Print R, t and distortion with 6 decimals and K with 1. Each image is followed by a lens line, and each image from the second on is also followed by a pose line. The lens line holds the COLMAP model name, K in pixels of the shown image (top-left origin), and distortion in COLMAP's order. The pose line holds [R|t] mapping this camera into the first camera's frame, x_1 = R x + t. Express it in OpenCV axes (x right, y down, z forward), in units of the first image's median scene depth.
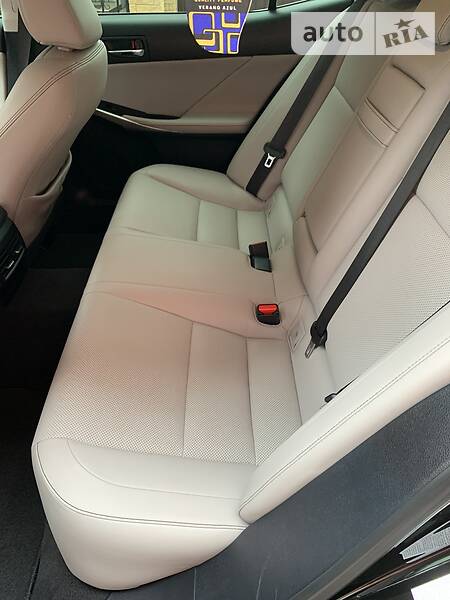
lens RADIAL K [[451.5, 0, 227.1], [0, 451.5, 298.0], [0, 0, 1]] dist [0.019309, -0.007853]
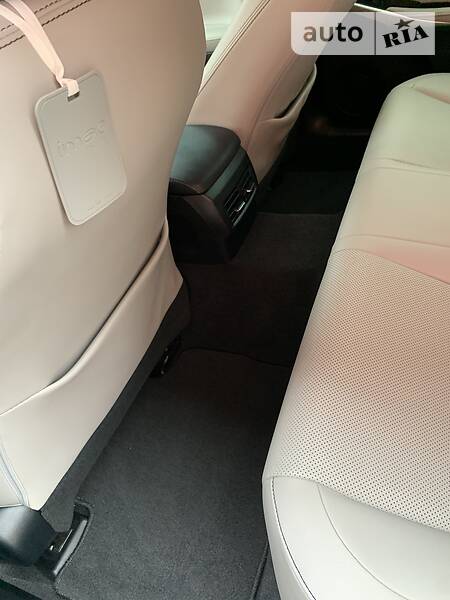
lens RADIAL K [[460.8, 0, 225.8], [0, 460.8, 298.0], [0, 0, 1]] dist [0.028954, -0.056038]
pose [[0.902818, 0.112411, -0.415071, -0.132882], [-0.068546, 0.990506, 0.119159, -0.008421], [0.424525, -0.079128, 0.901952, 0.223182]]
